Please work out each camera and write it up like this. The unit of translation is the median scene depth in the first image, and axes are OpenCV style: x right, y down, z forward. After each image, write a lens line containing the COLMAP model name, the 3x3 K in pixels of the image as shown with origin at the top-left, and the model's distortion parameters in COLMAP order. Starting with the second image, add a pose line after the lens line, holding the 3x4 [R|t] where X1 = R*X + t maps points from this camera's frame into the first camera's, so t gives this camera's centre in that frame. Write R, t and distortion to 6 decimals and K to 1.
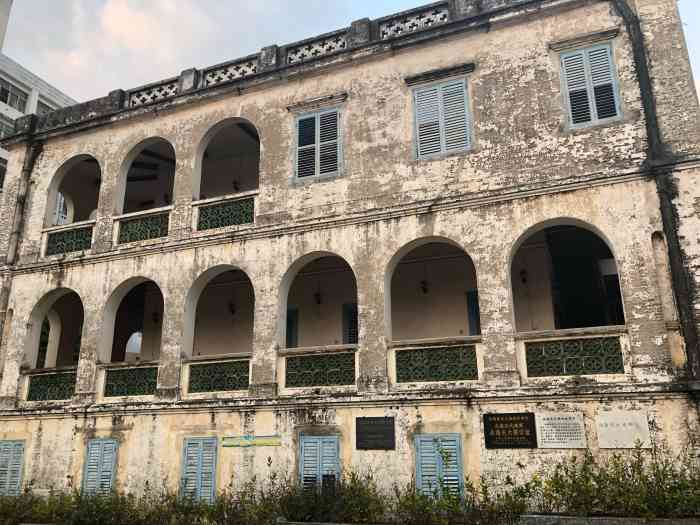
lens RADIAL K [[571.7, 0, 350.0], [0, 571.7, 262.5], [0, 0, 1]] dist [0.030792, -0.056259]
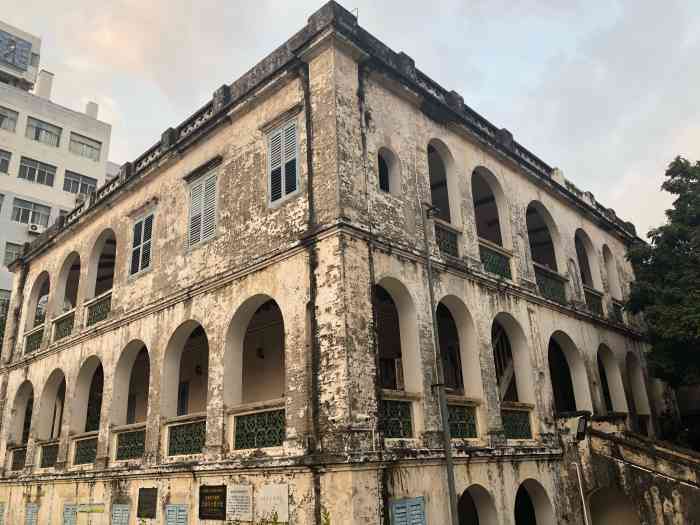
lens RADIAL K [[571.7, 0, 350.0], [0, 571.7, 262.5], [0, 0, 1]] dist [0.030792, -0.056259]
pose [[0.930595, -0.150777, -0.333554, 0.787897], [0.136077, 0.988420, -0.067149, -0.037740], [0.339816, 0.017100, 0.940336, 0.053733]]
